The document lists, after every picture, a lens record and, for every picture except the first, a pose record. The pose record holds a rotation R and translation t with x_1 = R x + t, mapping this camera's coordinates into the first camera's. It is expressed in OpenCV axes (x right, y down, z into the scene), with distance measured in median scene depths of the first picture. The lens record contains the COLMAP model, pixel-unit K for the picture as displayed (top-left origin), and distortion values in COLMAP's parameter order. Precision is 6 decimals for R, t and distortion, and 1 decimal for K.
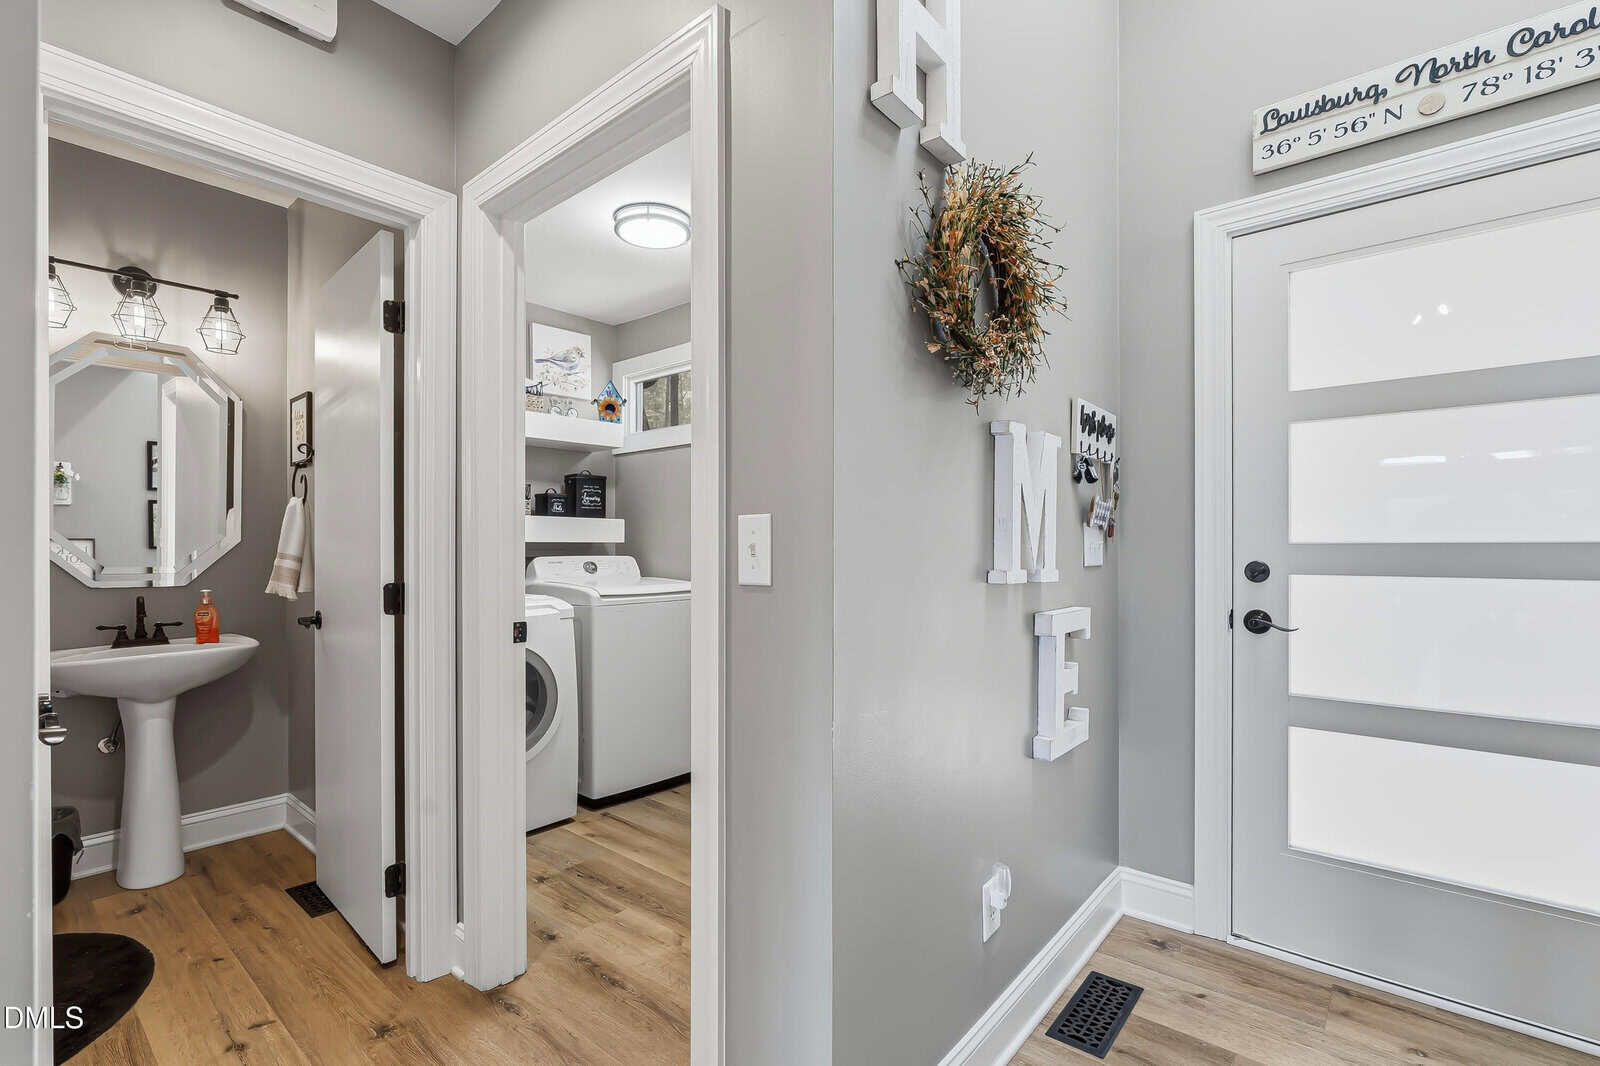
lens RADIAL K [[723.4, 0, 796.0], [0, 723.4, 545.3], [0, 0, 1]] dist [-0.001615, -0.000402]
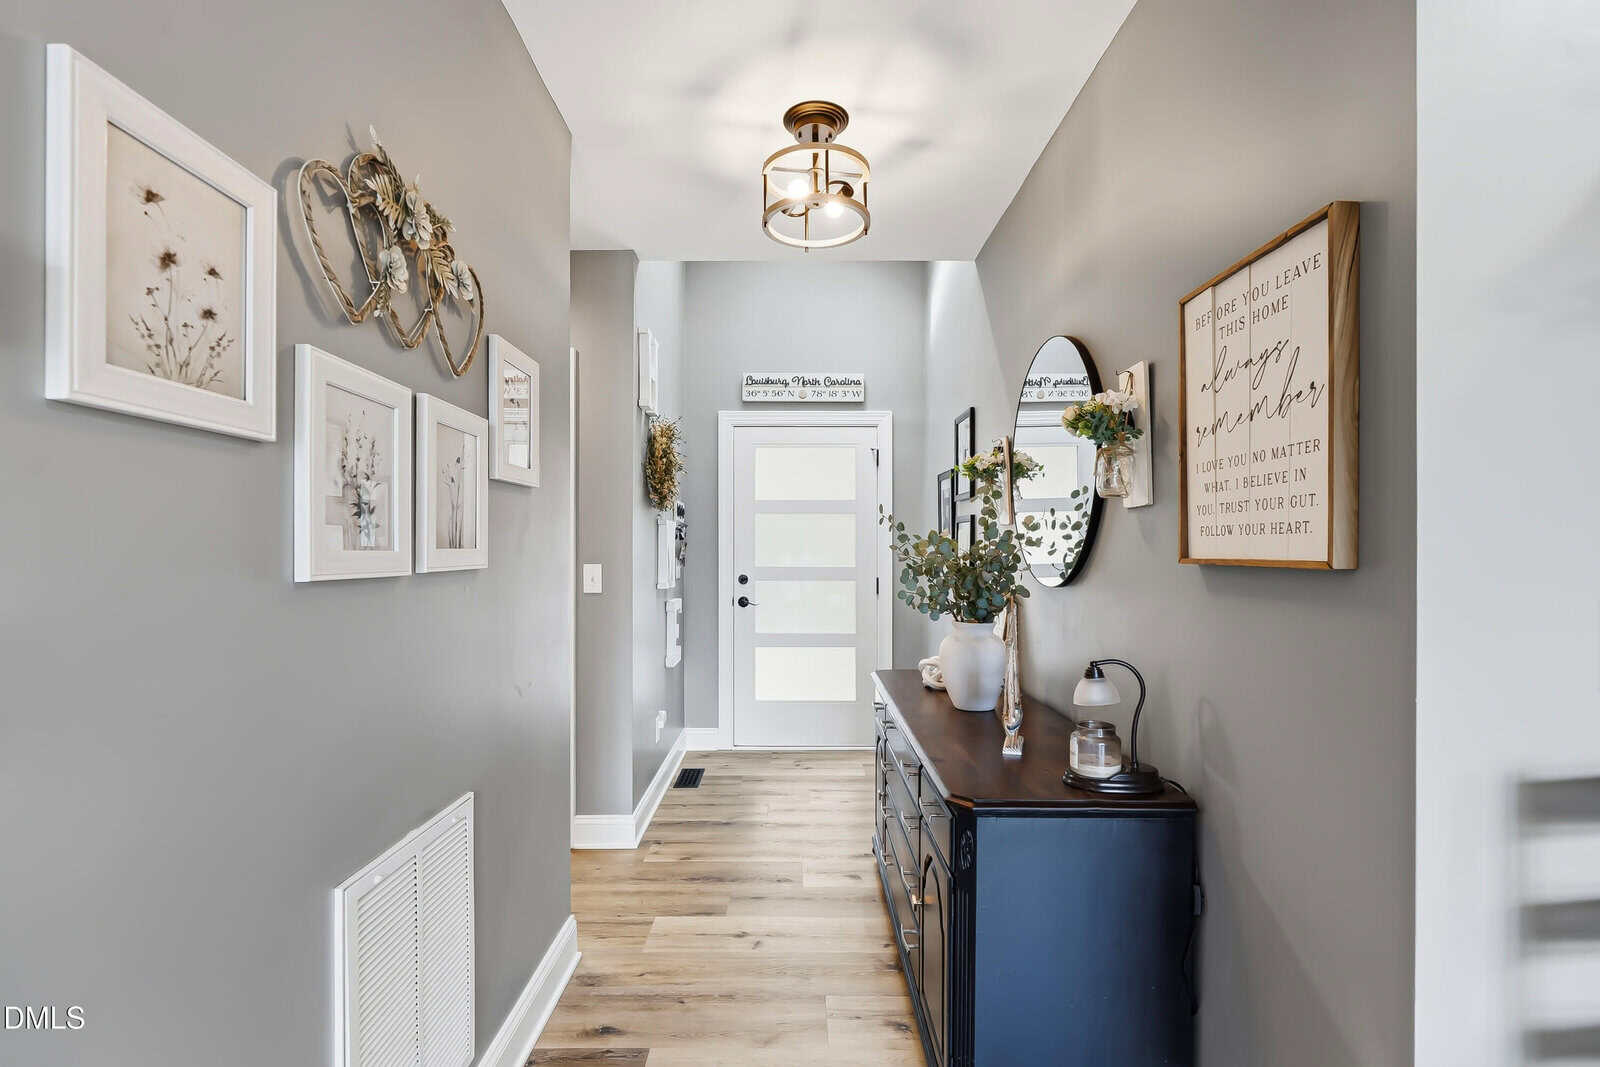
lens RADIAL K [[723.4, 0, 796.0], [0, 723.4, 545.8], [0, 0, 1]] dist [-0.001615, -0.000402]
pose [[0.762132, 0.002532, 0.647417, -0.727124], [-0.000207, 0.999993, -0.003668, -0.063374], [-0.647421, 0.002661, 0.762128, -0.856476]]
